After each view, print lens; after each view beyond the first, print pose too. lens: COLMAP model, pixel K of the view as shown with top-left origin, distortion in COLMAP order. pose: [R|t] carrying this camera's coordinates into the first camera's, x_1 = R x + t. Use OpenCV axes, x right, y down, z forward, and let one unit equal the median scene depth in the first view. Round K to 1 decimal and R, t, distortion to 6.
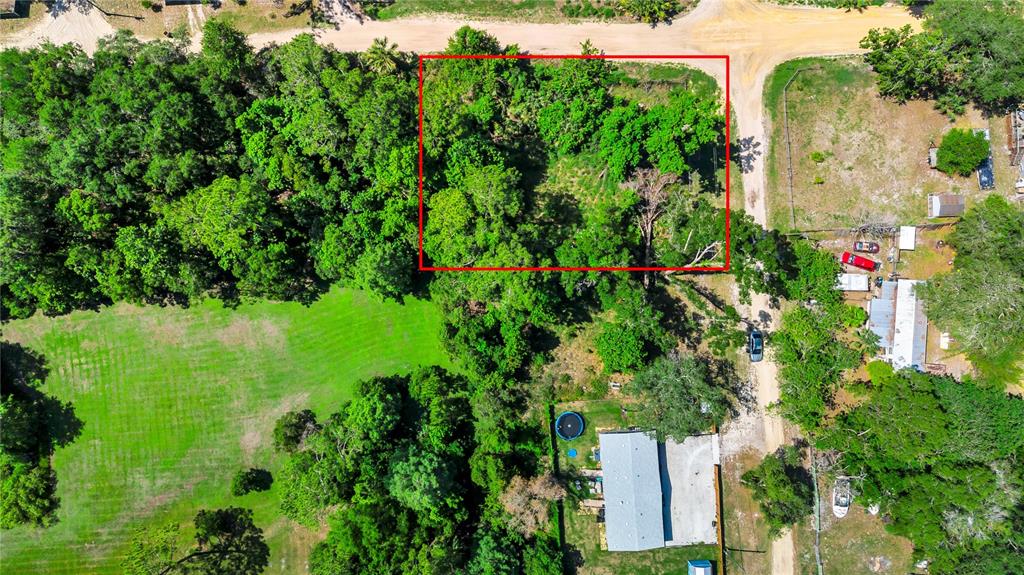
lens RADIAL K [[735.2, 0, 514.9], [0, 735.2, 291.1], [0, 0, 1]] dist [0.052437, -0.006613]
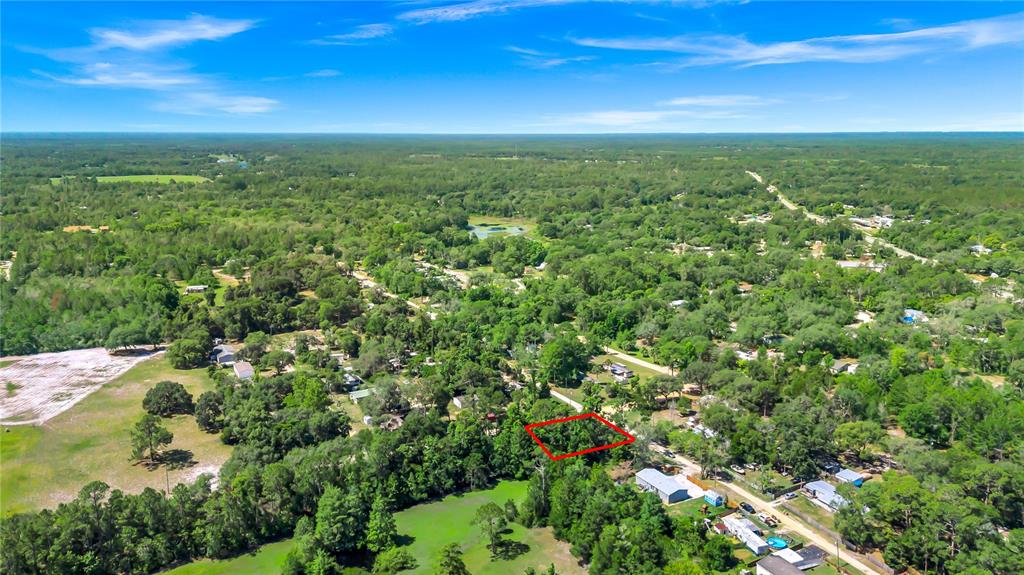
lens RADIAL K [[735.2, 0, 514.9], [0, 735.2, 291.1], [0, 0, 1]] dist [0.052437, -0.006613]
pose [[0.905071, -0.106296, 0.411761, -1.069415], [0.425211, 0.211531, -0.880029, 1.863258], [0.006444, 0.971574, 0.236649, -0.090830]]
